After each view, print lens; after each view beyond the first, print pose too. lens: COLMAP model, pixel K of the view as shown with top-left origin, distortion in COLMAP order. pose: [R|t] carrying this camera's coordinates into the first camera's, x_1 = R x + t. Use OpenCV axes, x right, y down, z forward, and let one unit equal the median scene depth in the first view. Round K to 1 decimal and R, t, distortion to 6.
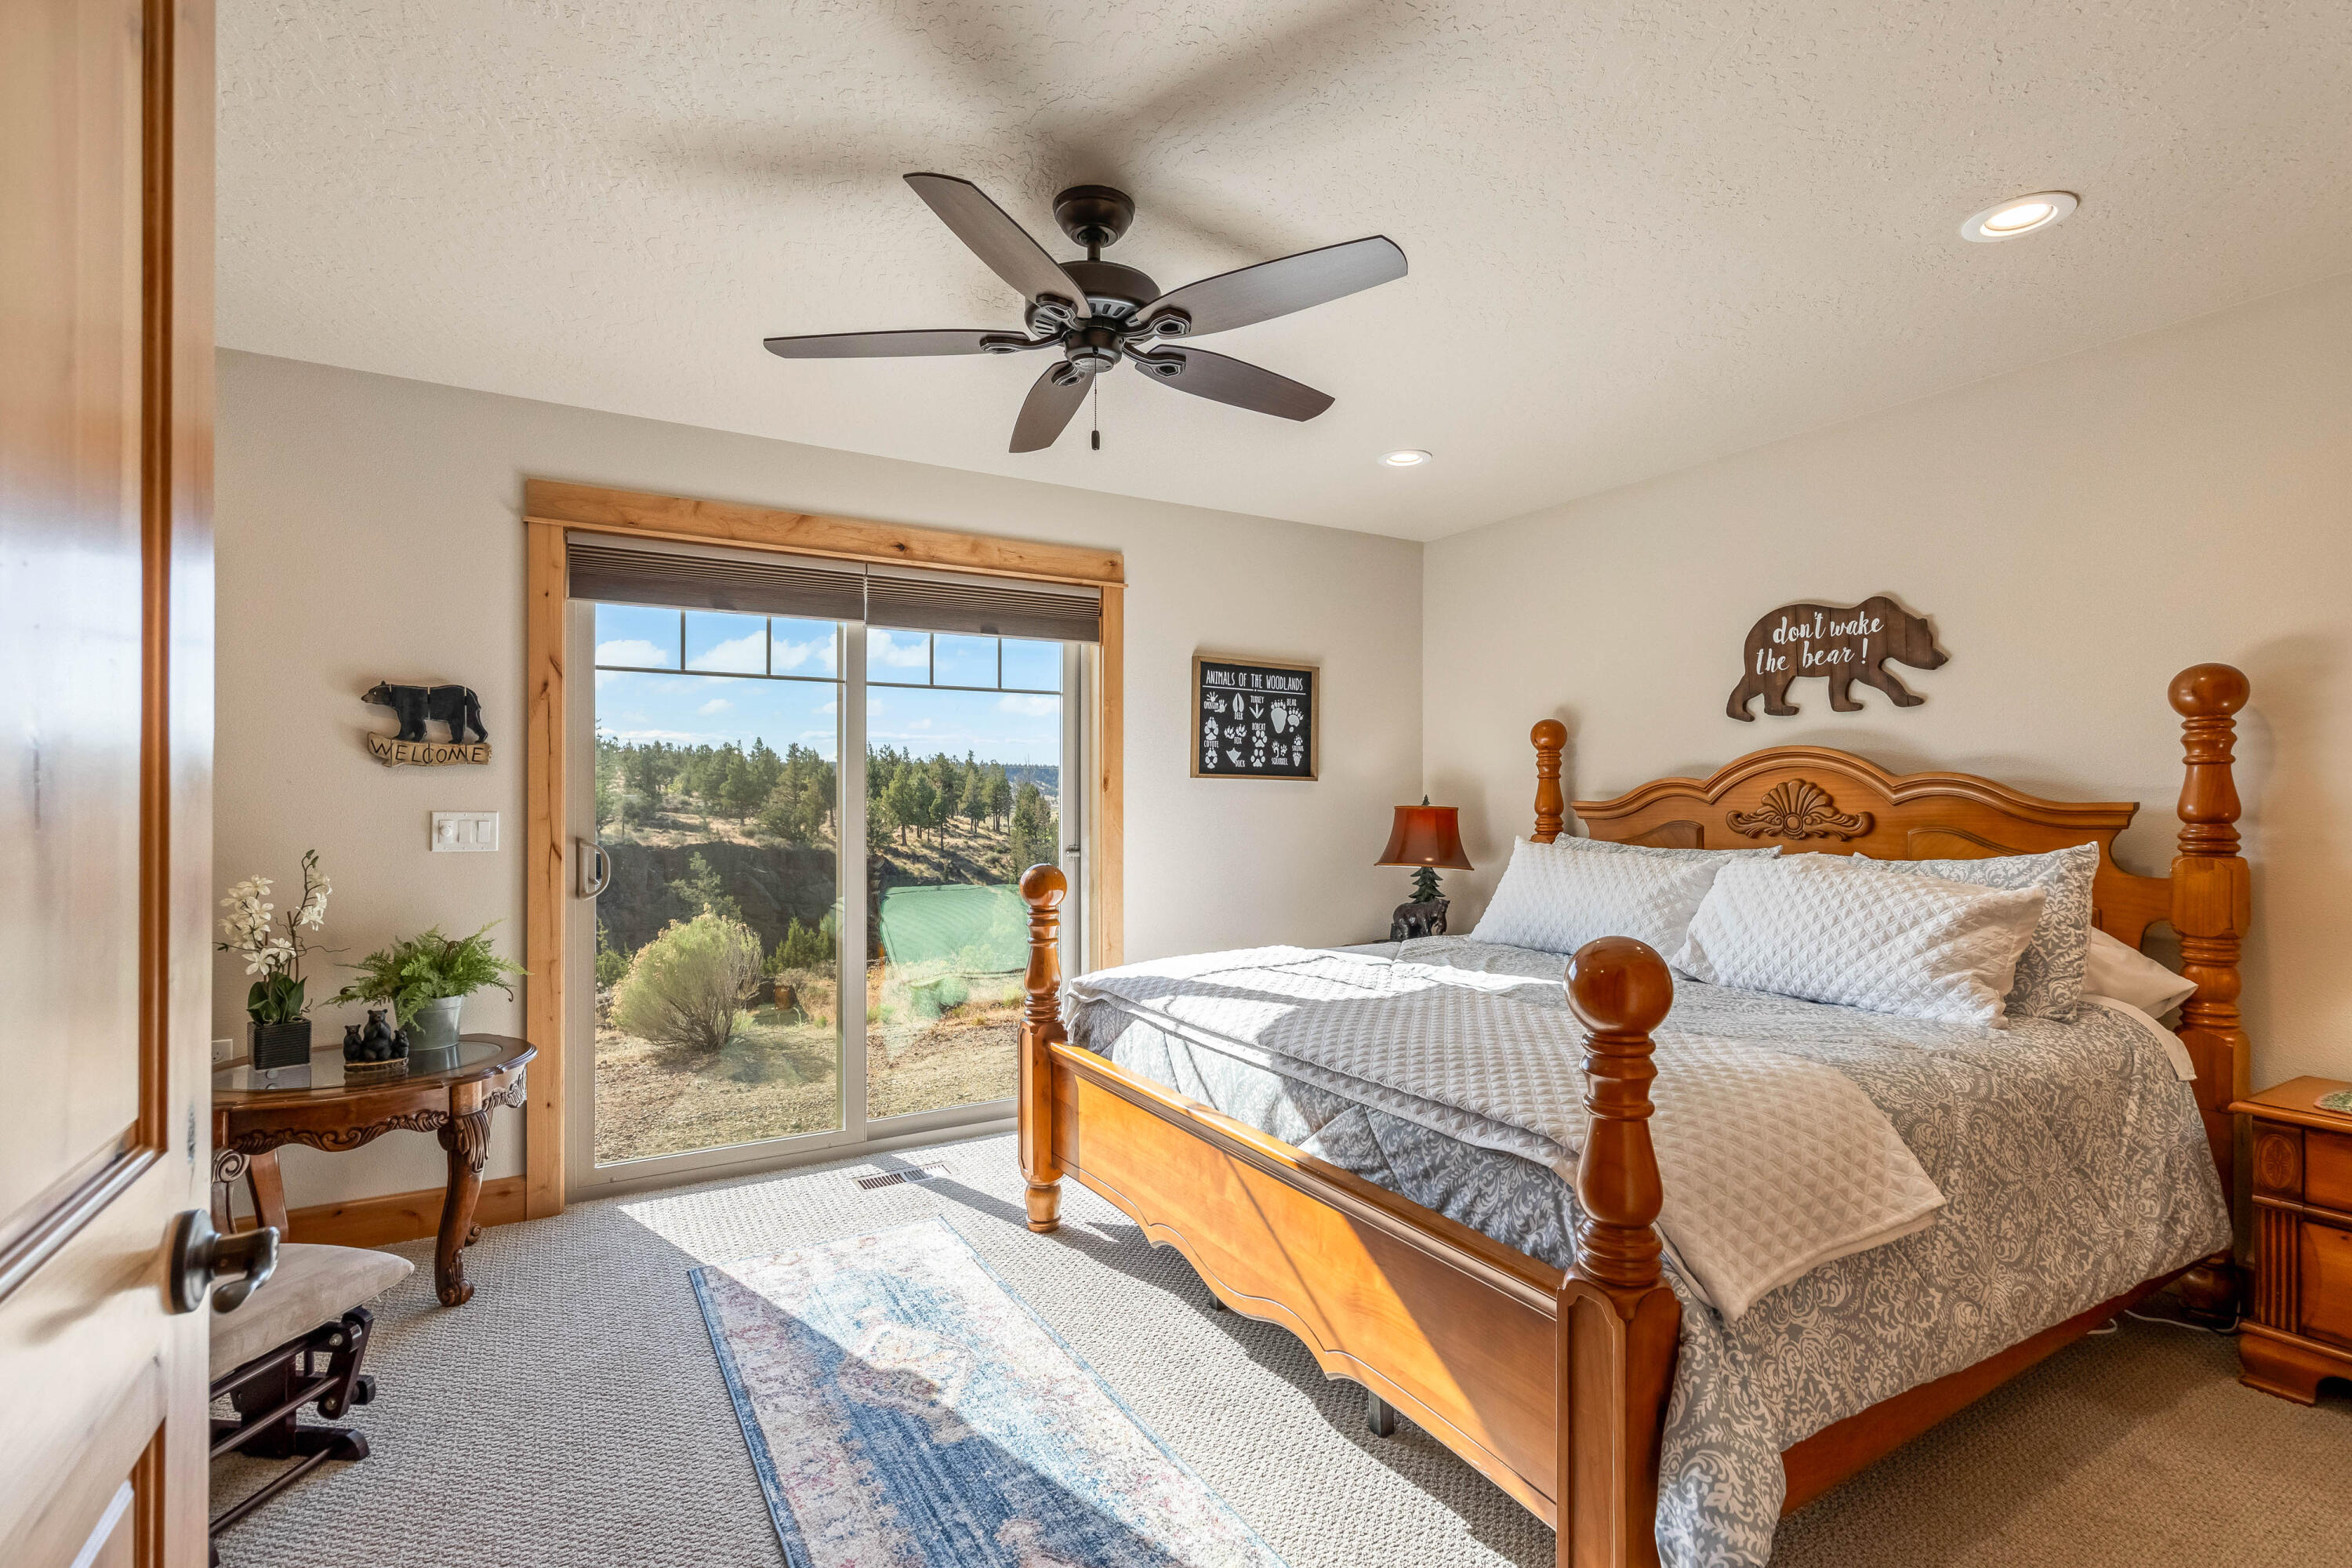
lens RADIAL K [[1057.2, 0, 1181.3], [0, 1057.2, 794.1], [0, 0, 1]] dist [-0.005244, 0.000059]
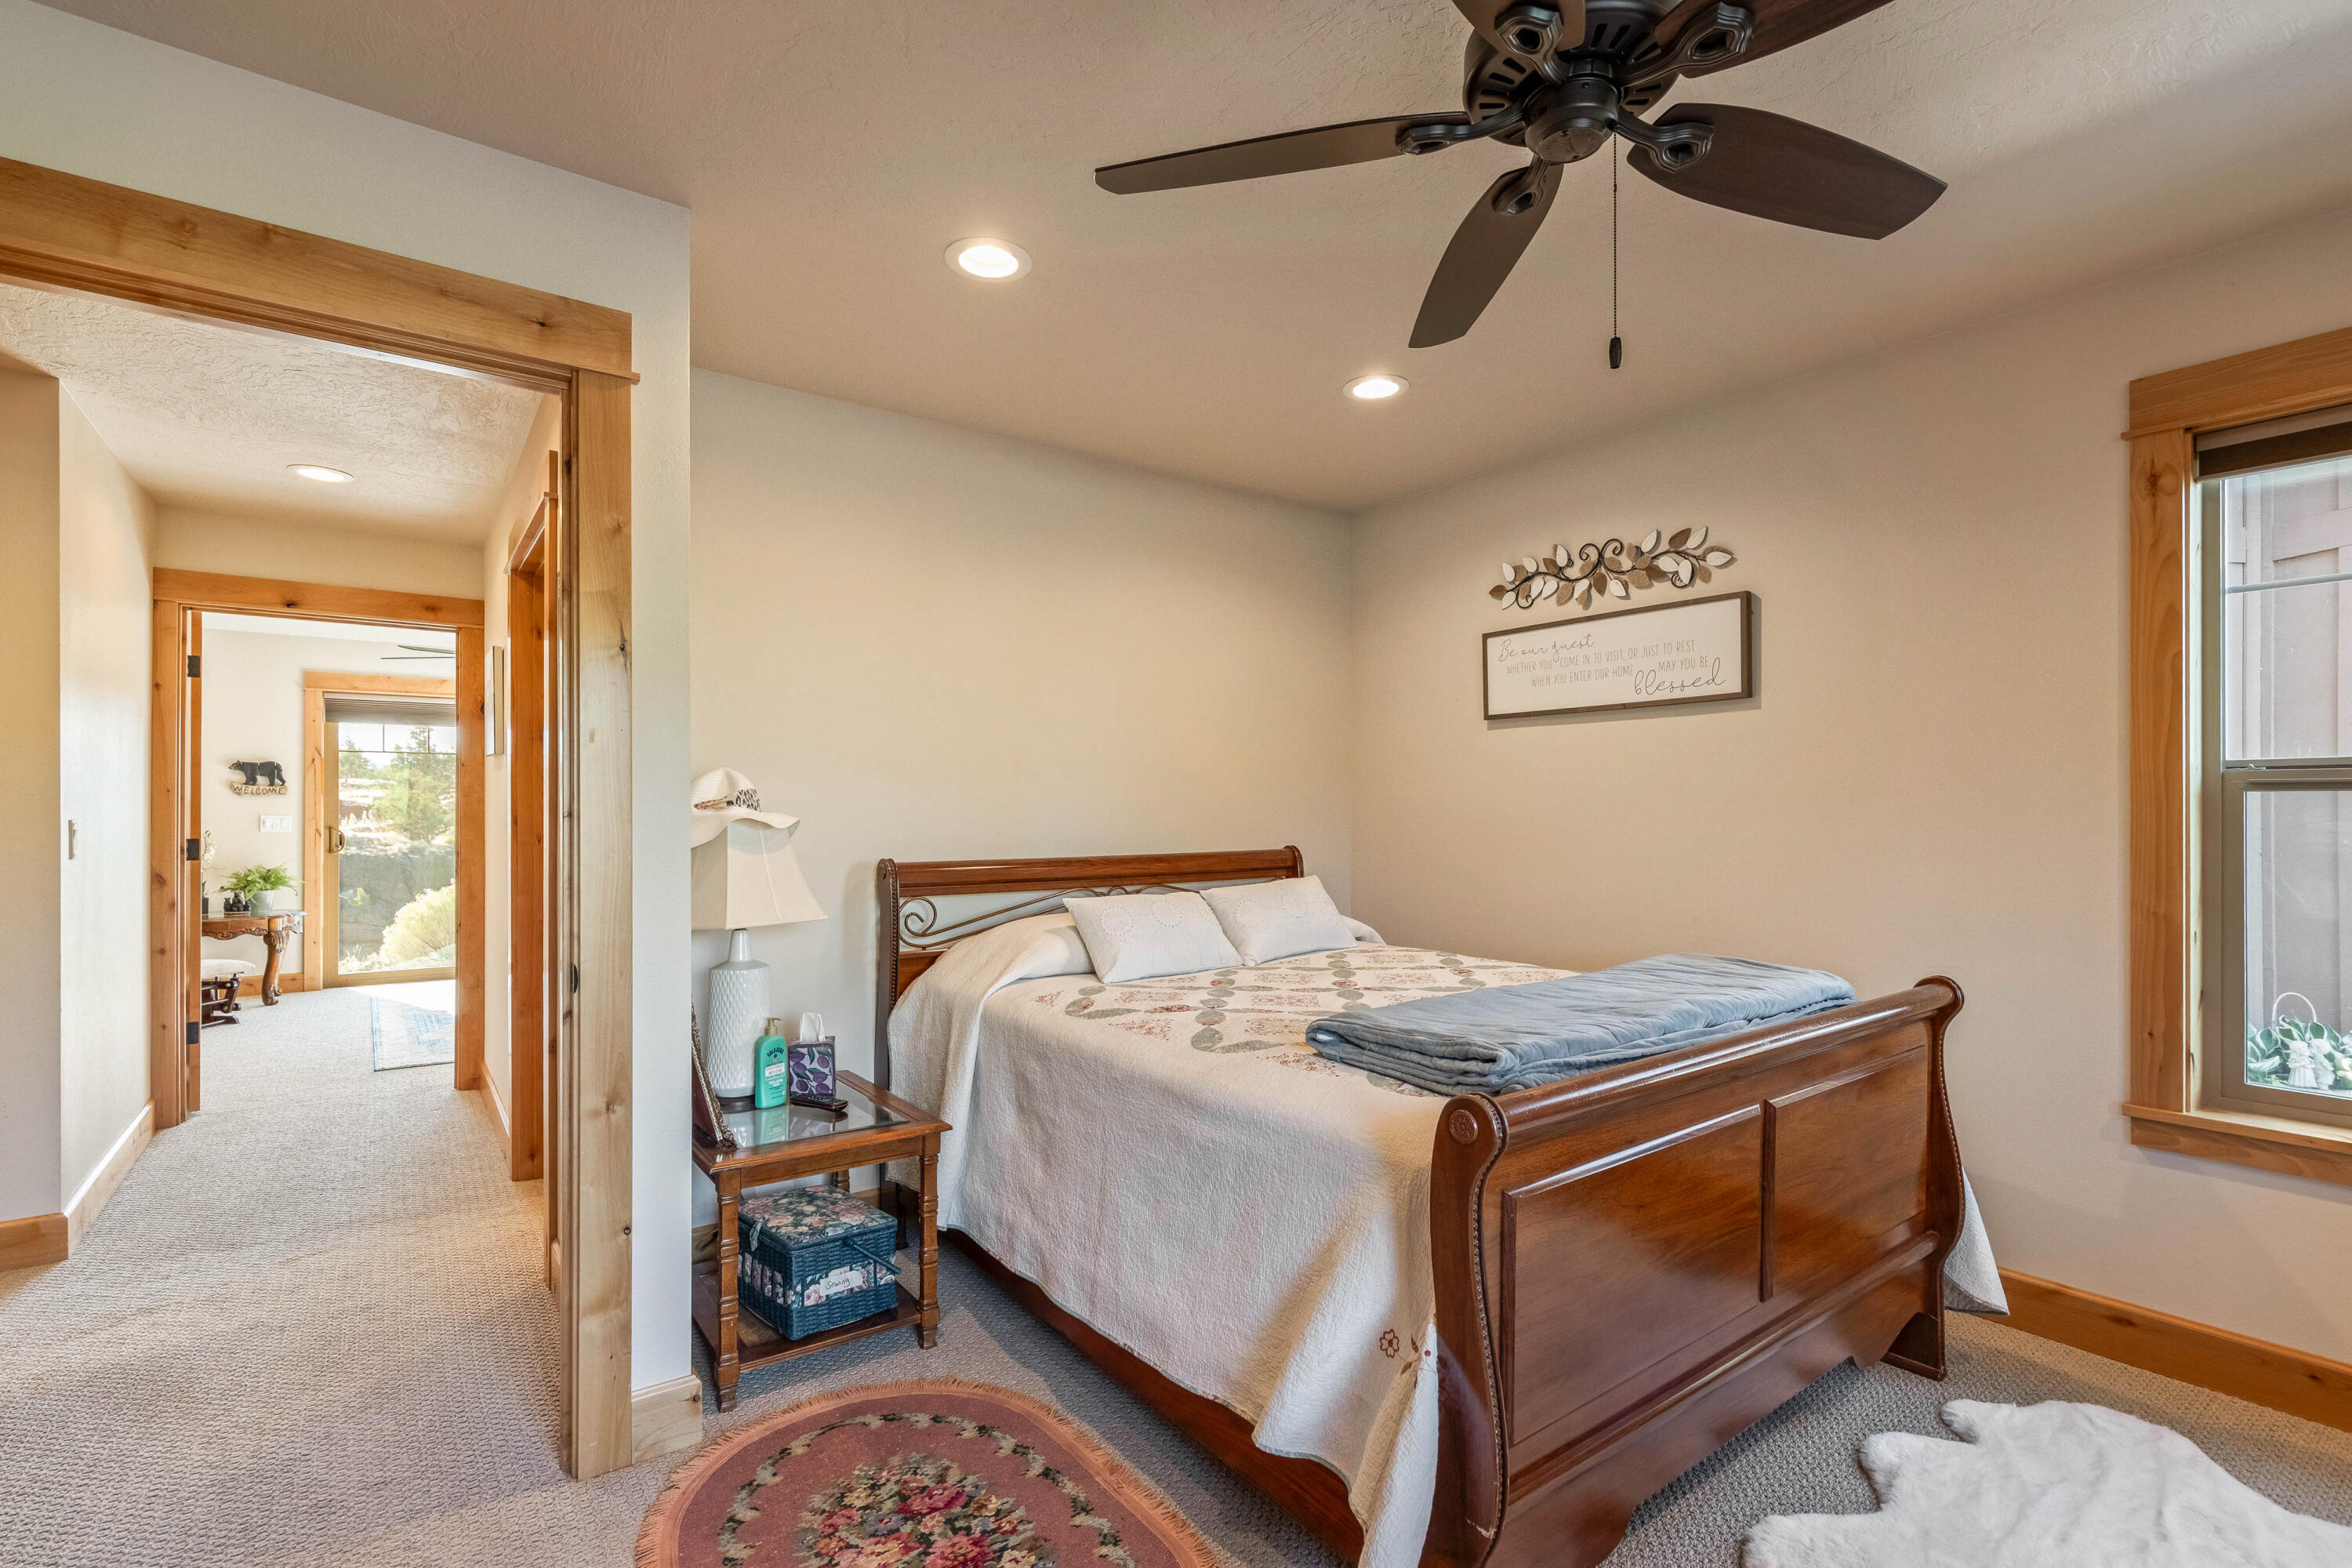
lens RADIAL K [[1057.2, 0, 1181.3], [0, 1057.2, 794.1], [0, 0, 1]] dist [-0.005244, 0.000059]
pose [[0.994160, -0.001321, 0.107911, 1.112358], [0.001968, 0.999981, -0.005890, -0.012458], [-0.107901, 0.006068, 0.994143, -1.606069]]
